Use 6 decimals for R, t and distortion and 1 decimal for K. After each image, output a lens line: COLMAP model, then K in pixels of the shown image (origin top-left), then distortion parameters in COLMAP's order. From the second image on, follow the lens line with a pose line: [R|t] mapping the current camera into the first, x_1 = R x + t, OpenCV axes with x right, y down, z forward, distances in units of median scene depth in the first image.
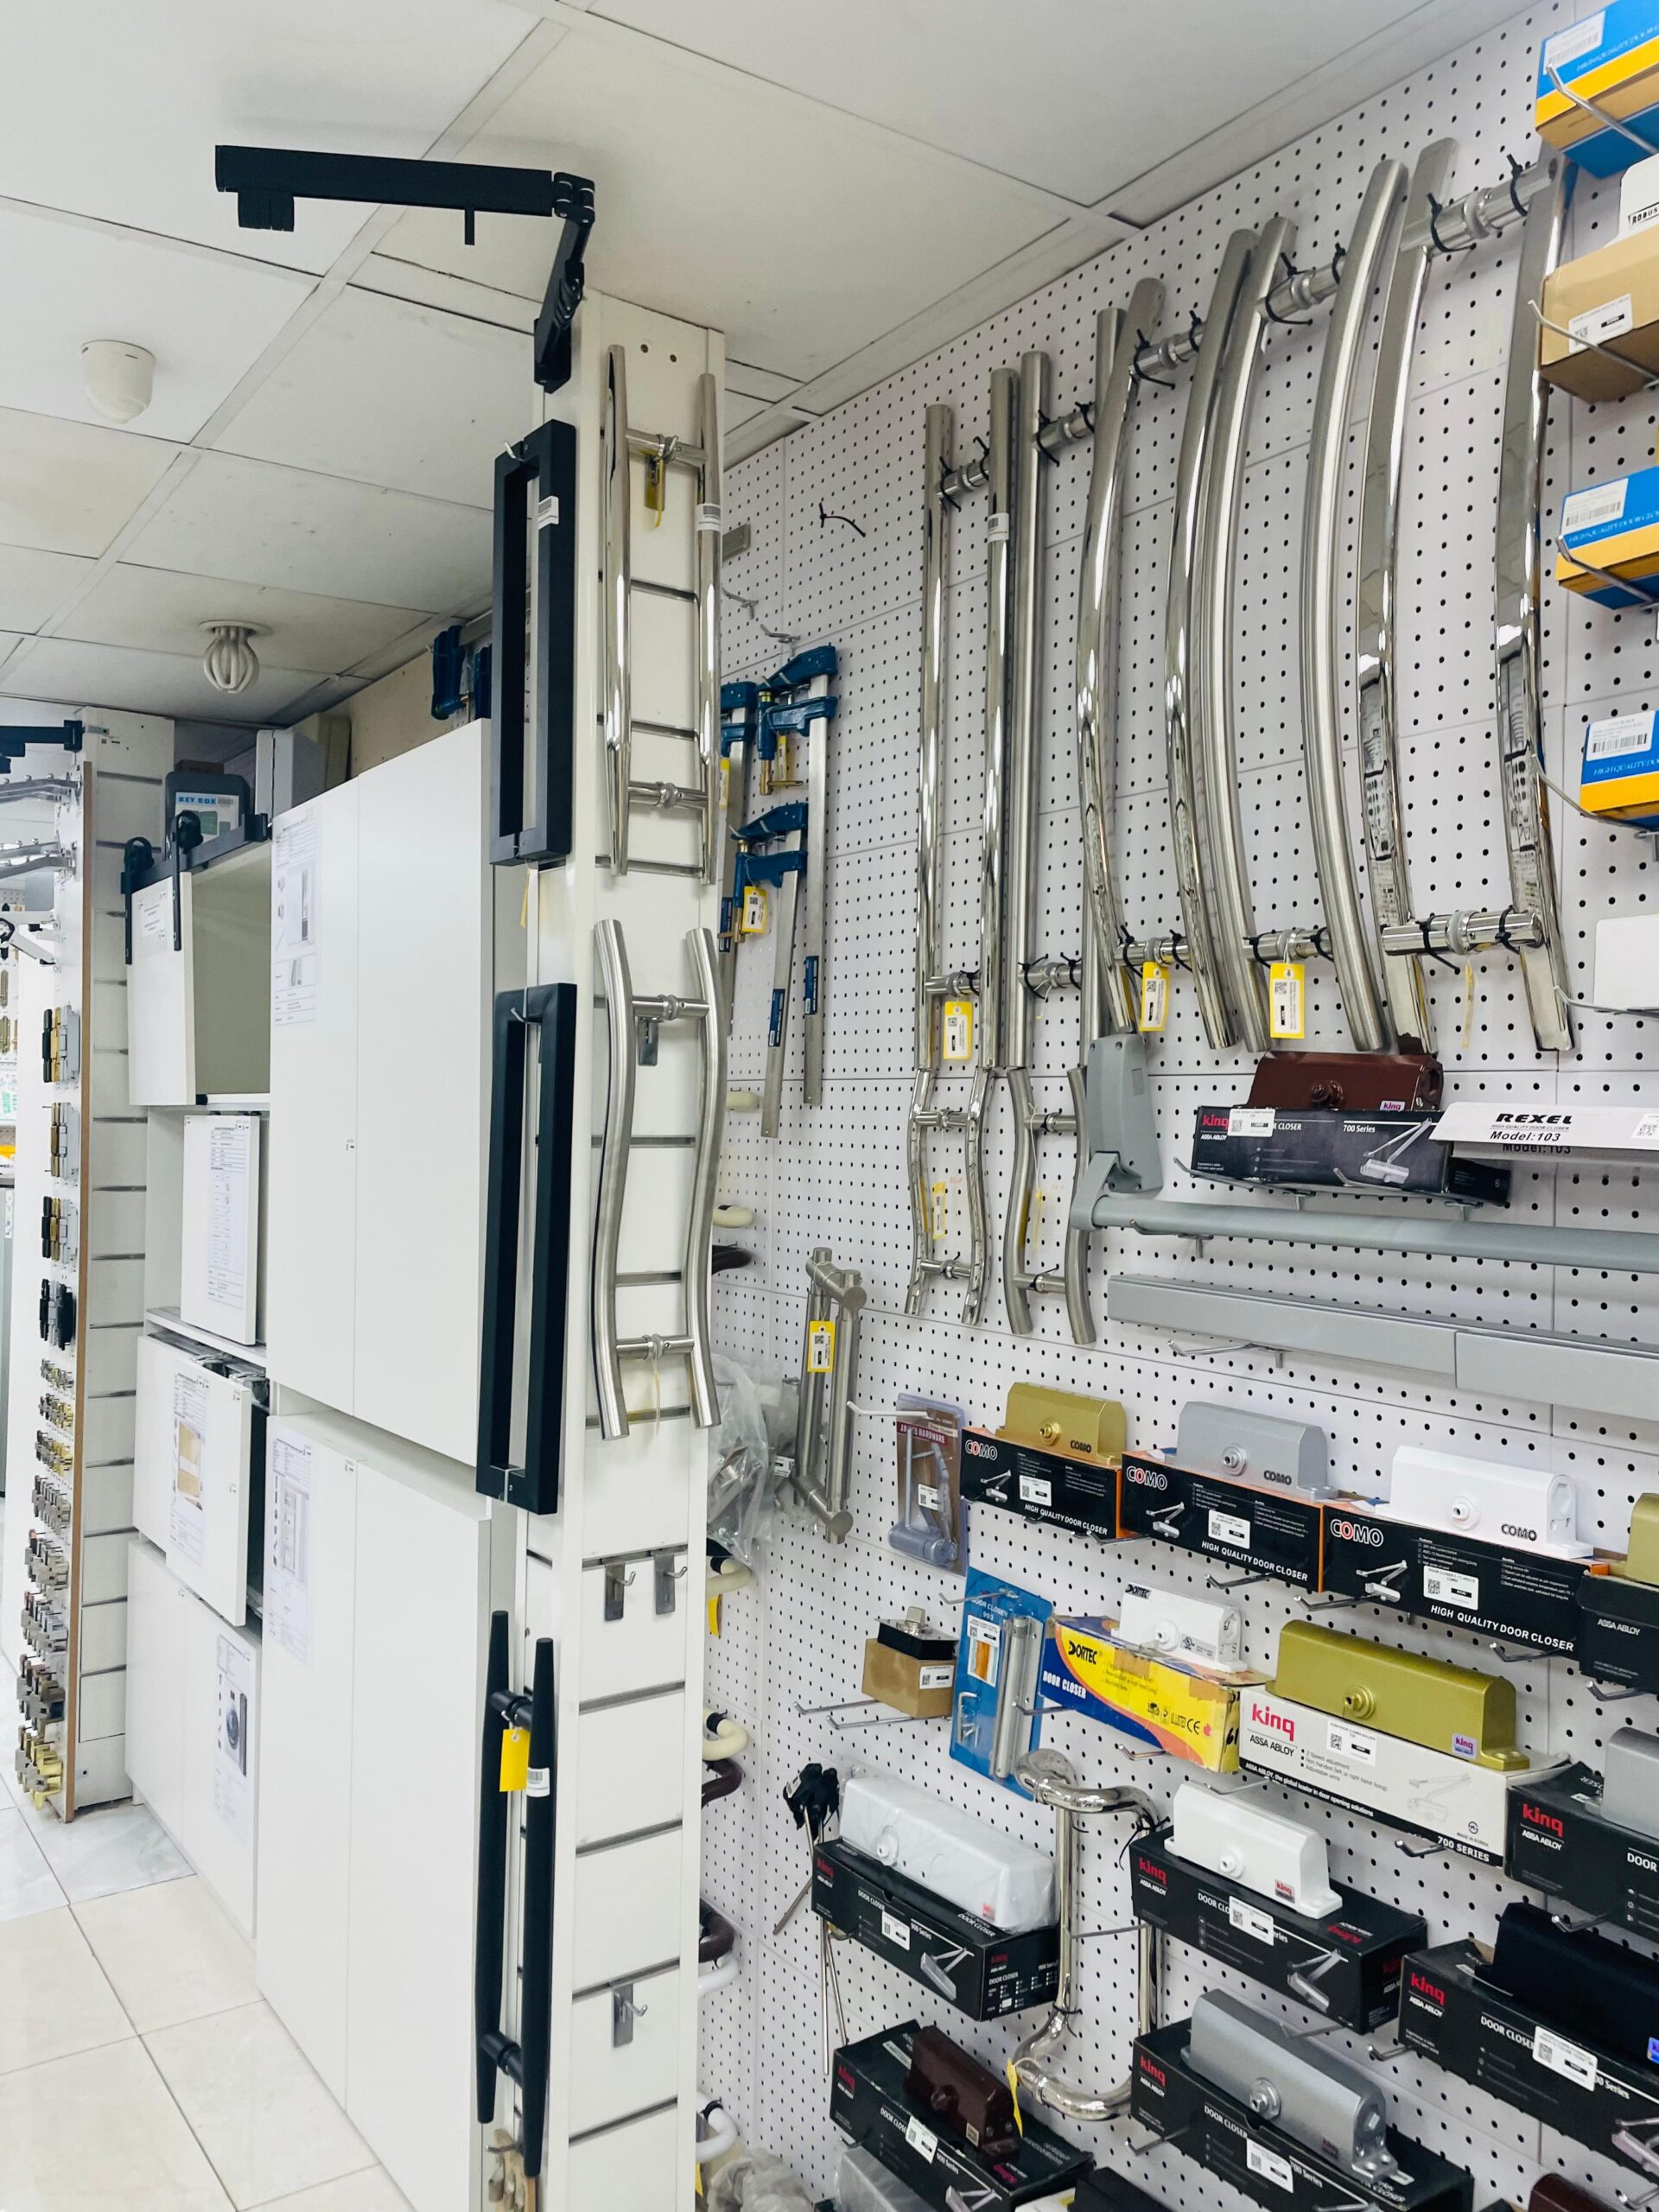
lens RADIAL K [[1683.1, 0, 829.5], [0, 1683.1, 1106.0], [0, 0, 1]] dist [0.083914, -0.110844]
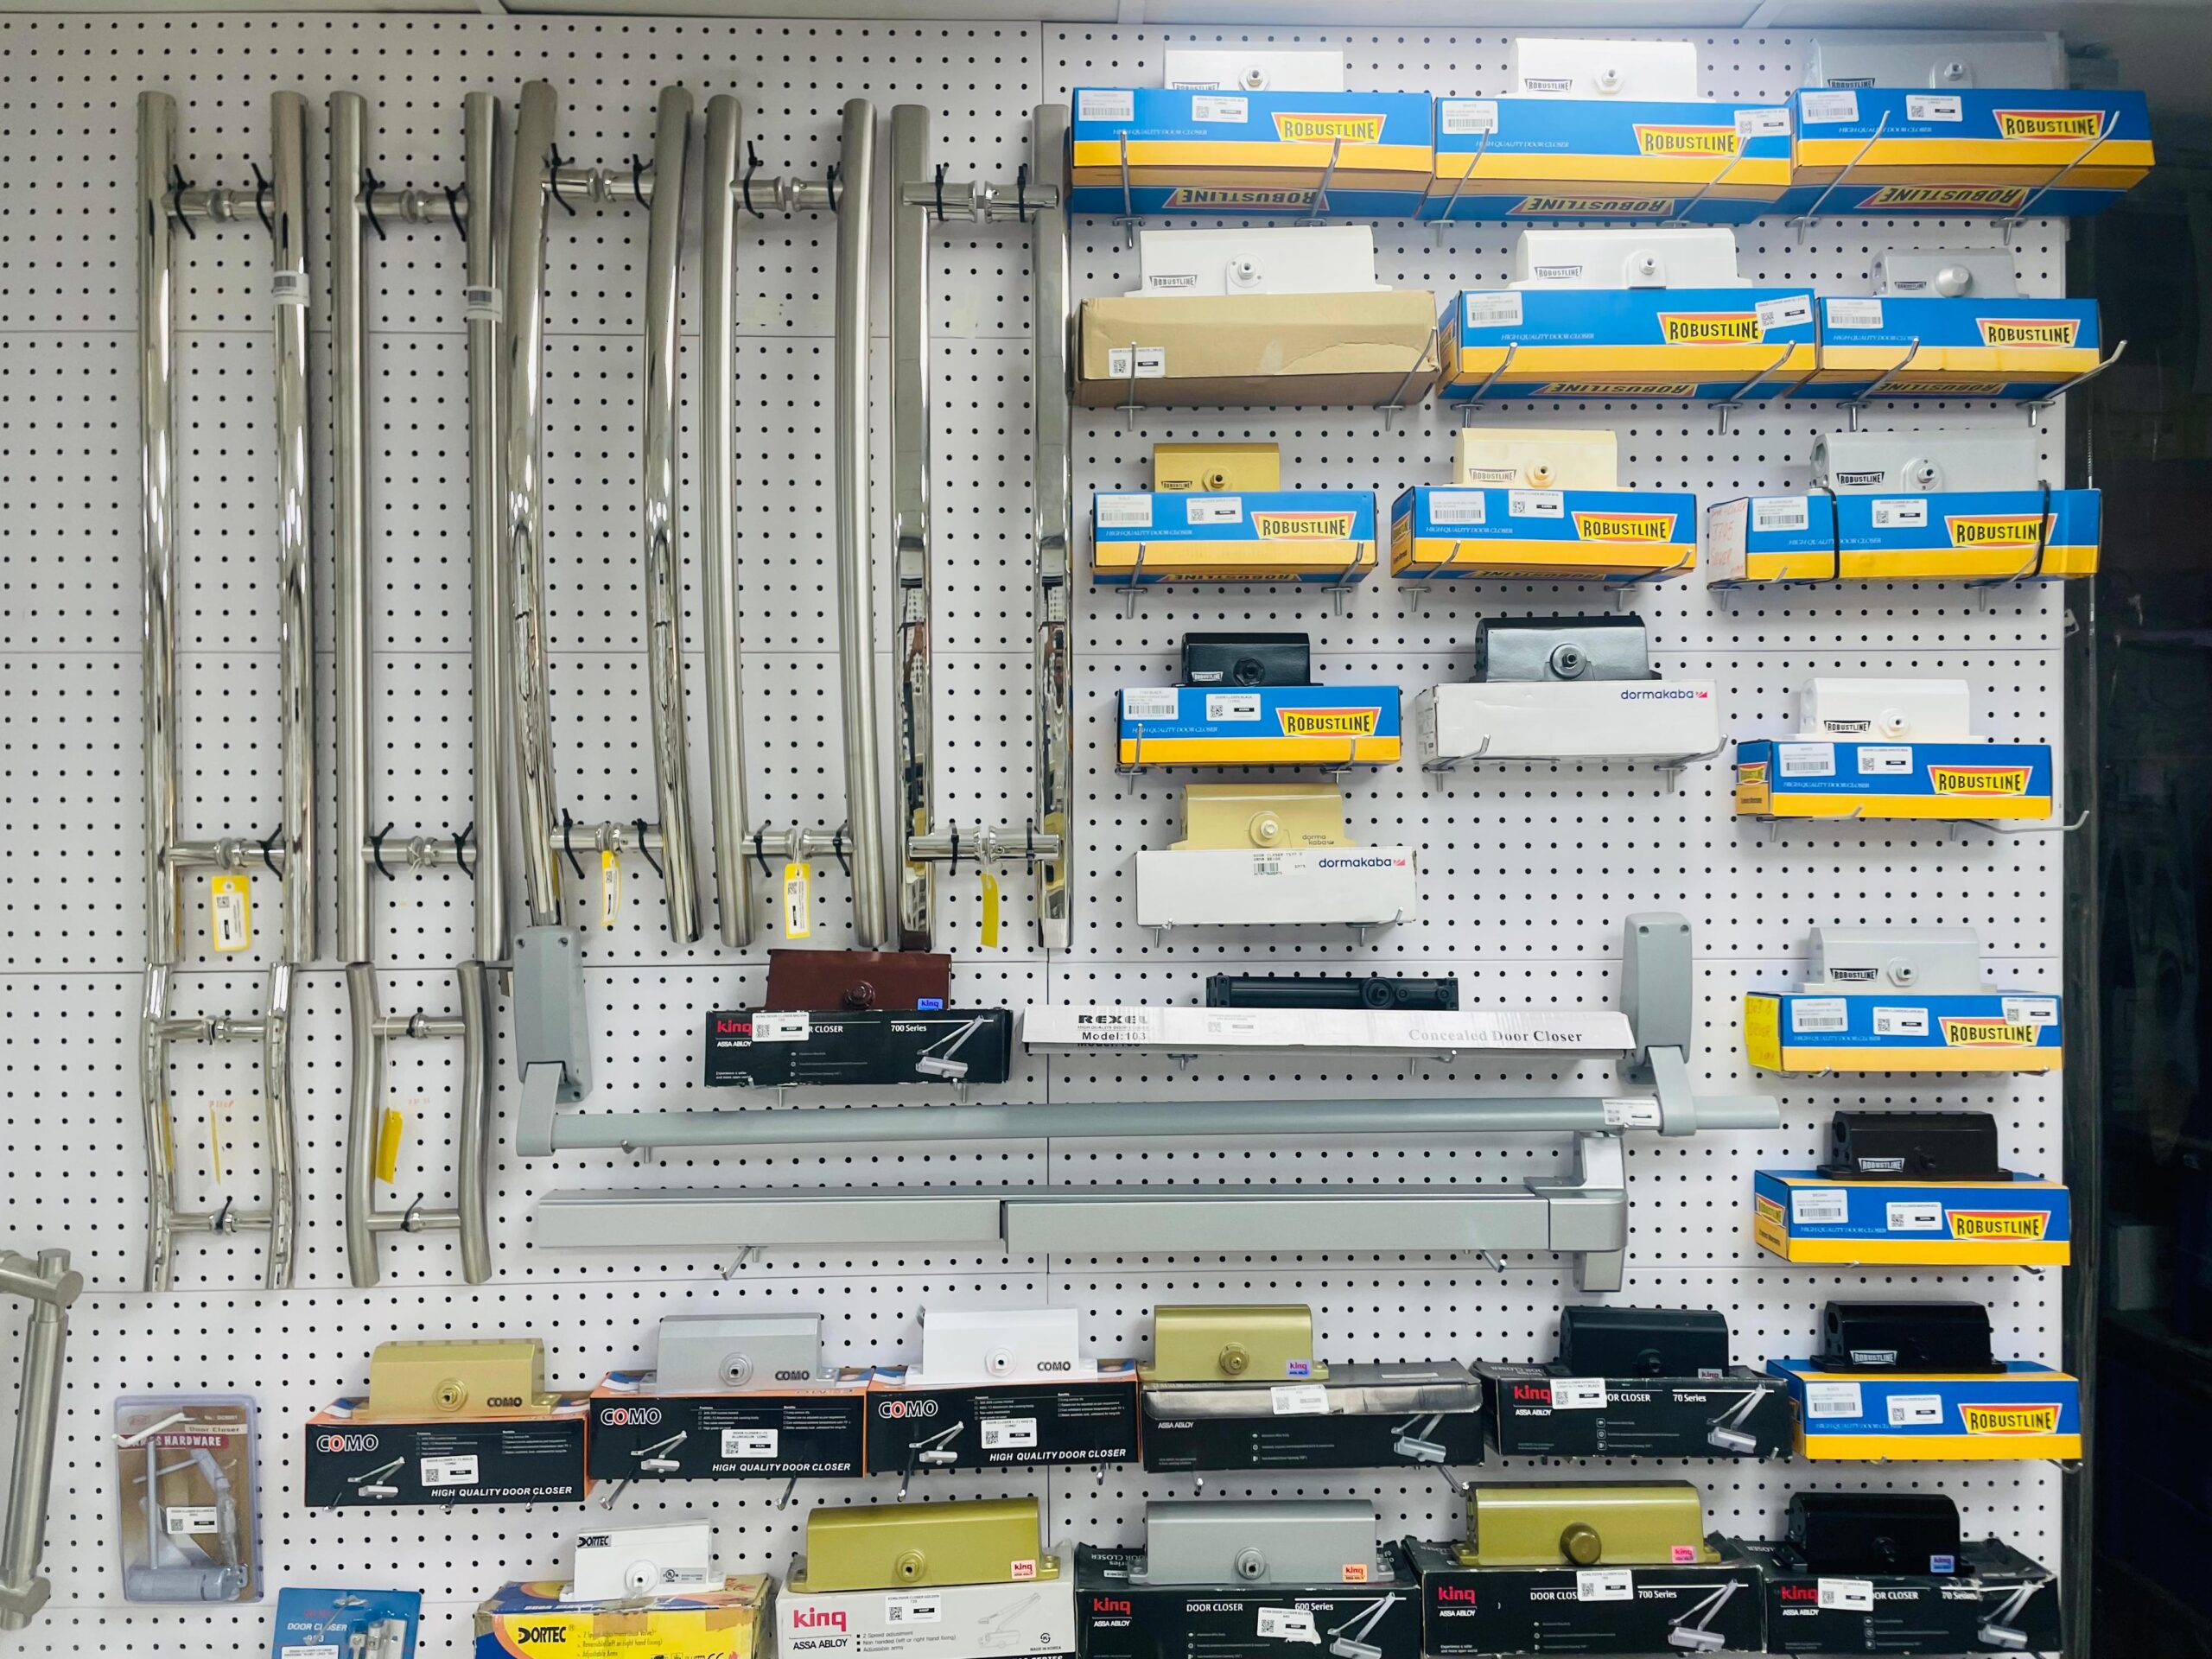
lens RADIAL K [[1683.1, 0, 1124.8], [0, 1683.1, 812.4], [0, 0, 1]] dist [0.083914, -0.110844]
pose [[0.537200, -0.025839, 0.843059, -0.429290], [0.011172, 0.999661, 0.023520, -0.123791], [-0.843381, -0.003216, 0.537307, 0.270745]]
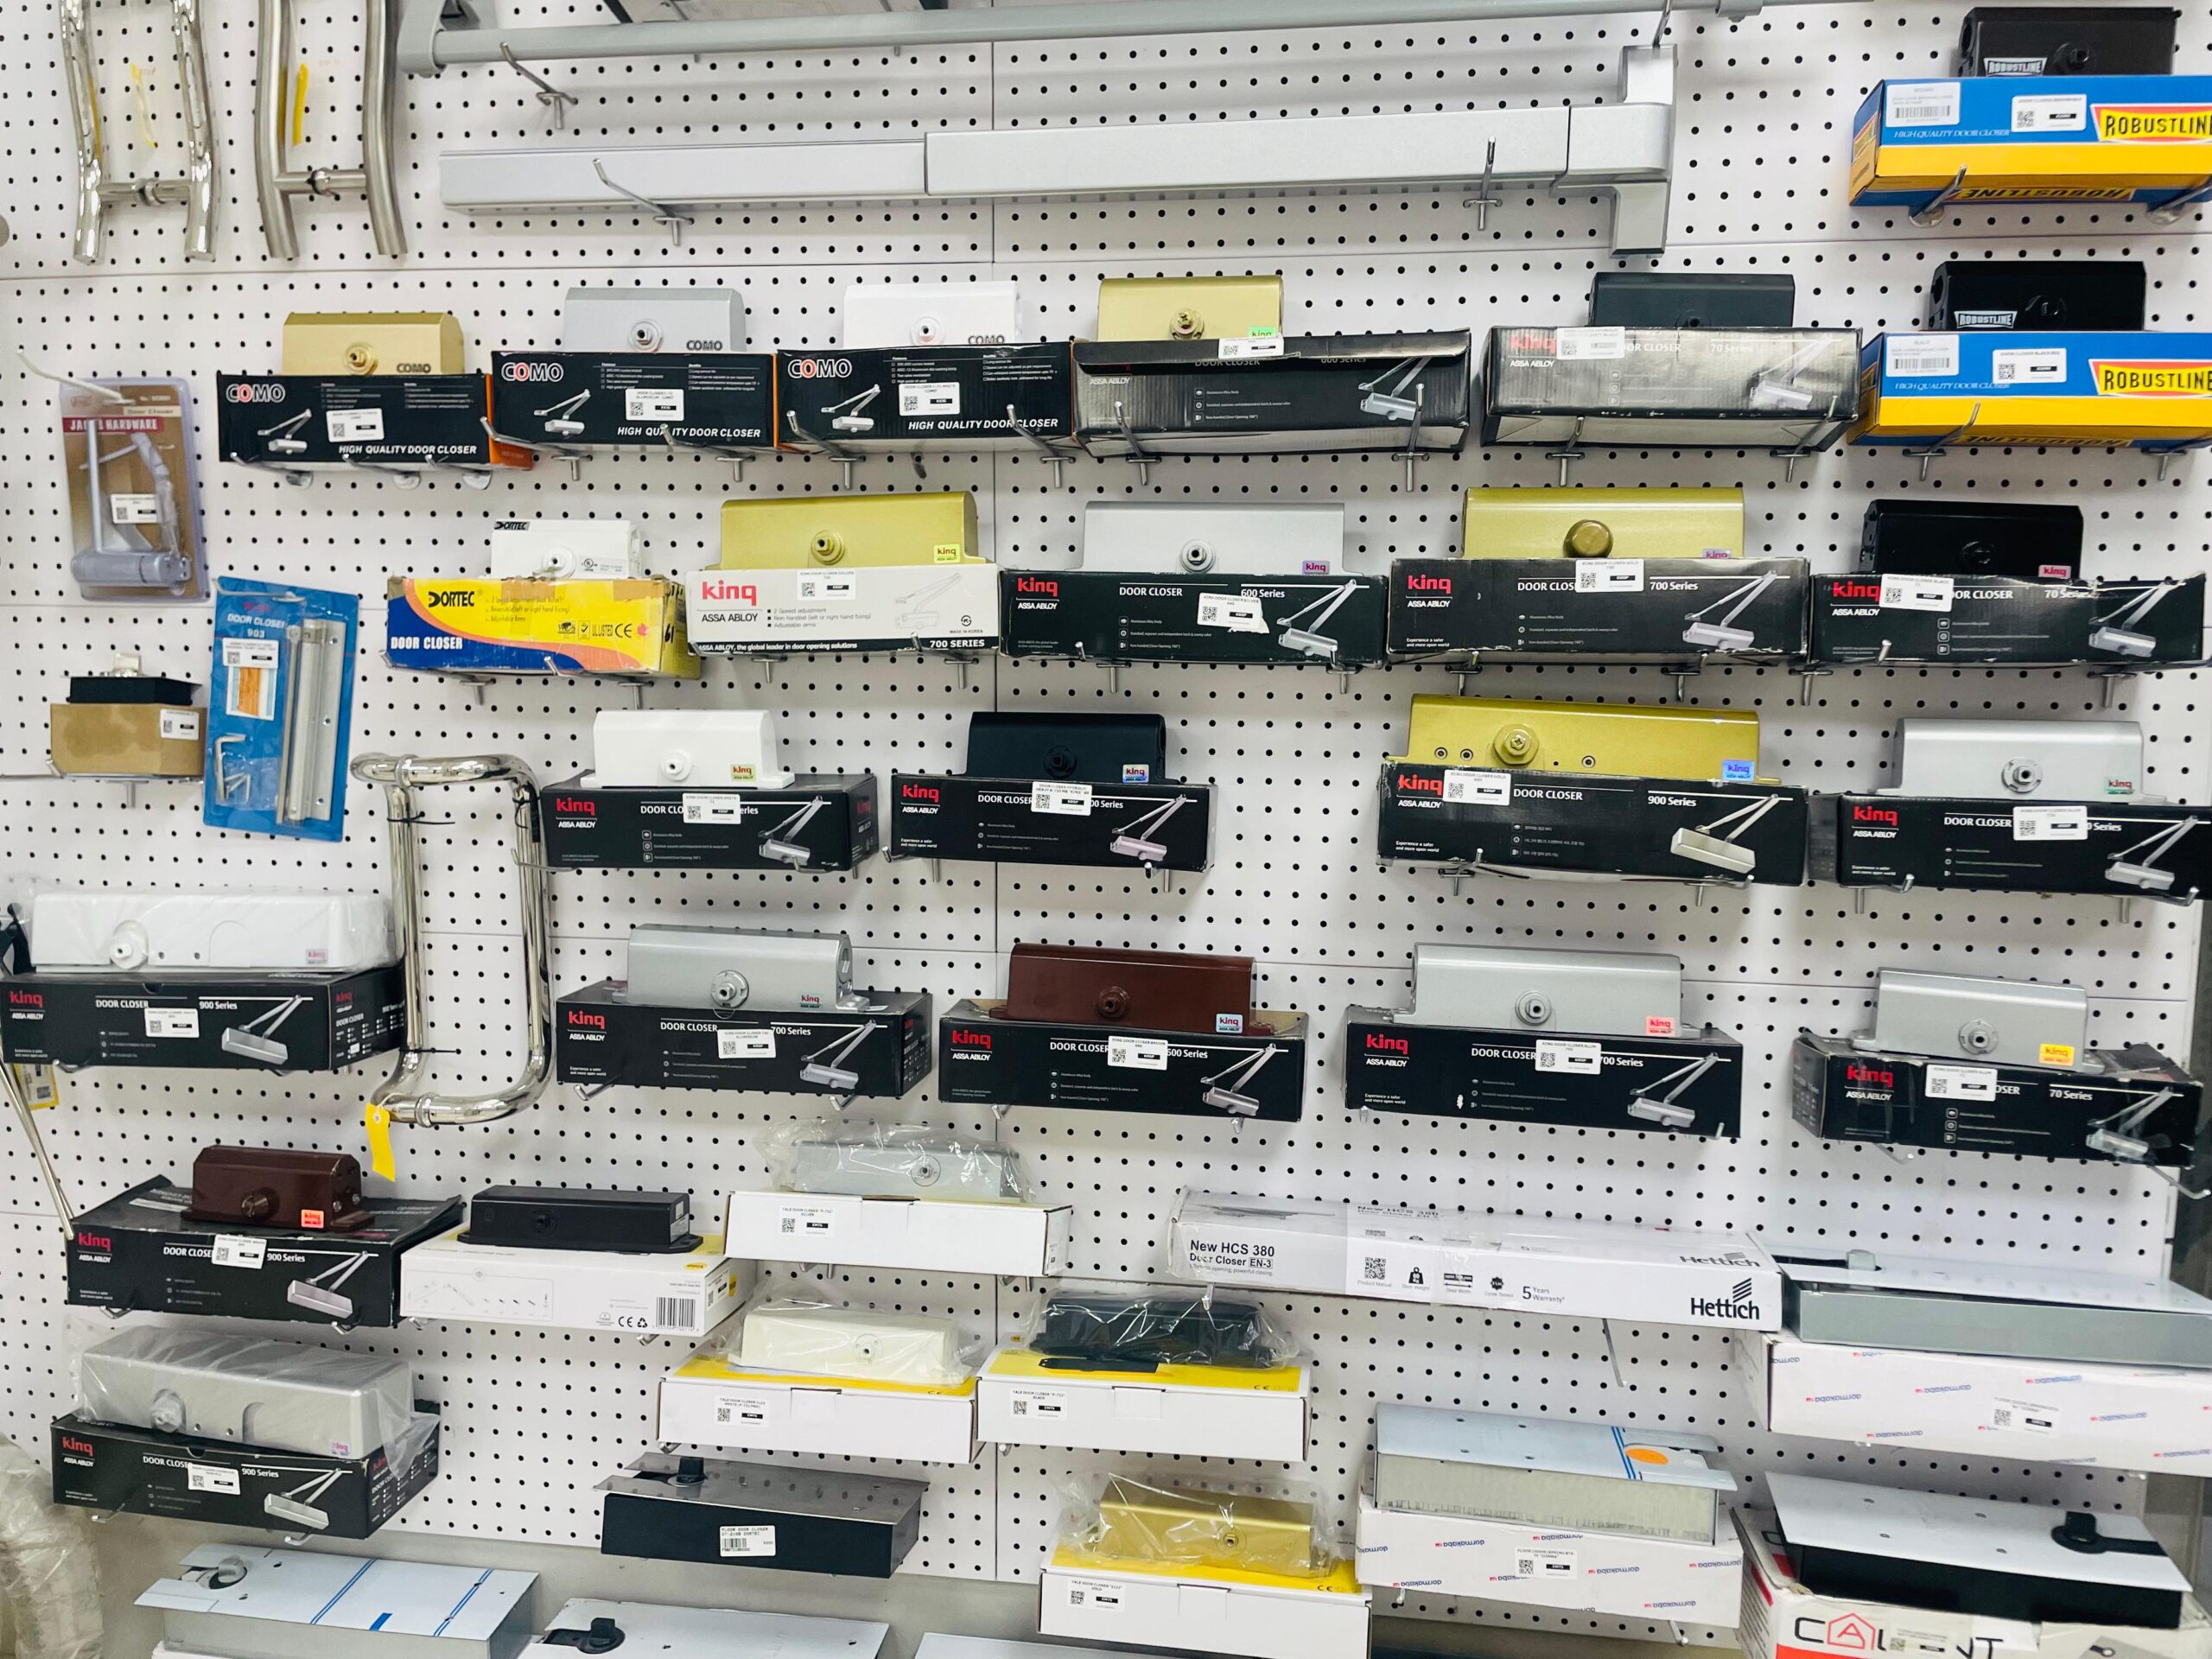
lens RADIAL K [[1678.4, 0, 1135.2], [0, 1678.4, 832.4], [0, 0, 1]] dist [0.089278, -0.119046]
pose [[0.679006, -0.106480, 0.726370, -0.246522], [0.000955, 0.989553, 0.144168, 0.317569], [-0.734133, -0.097197, 0.672014, 0.175433]]
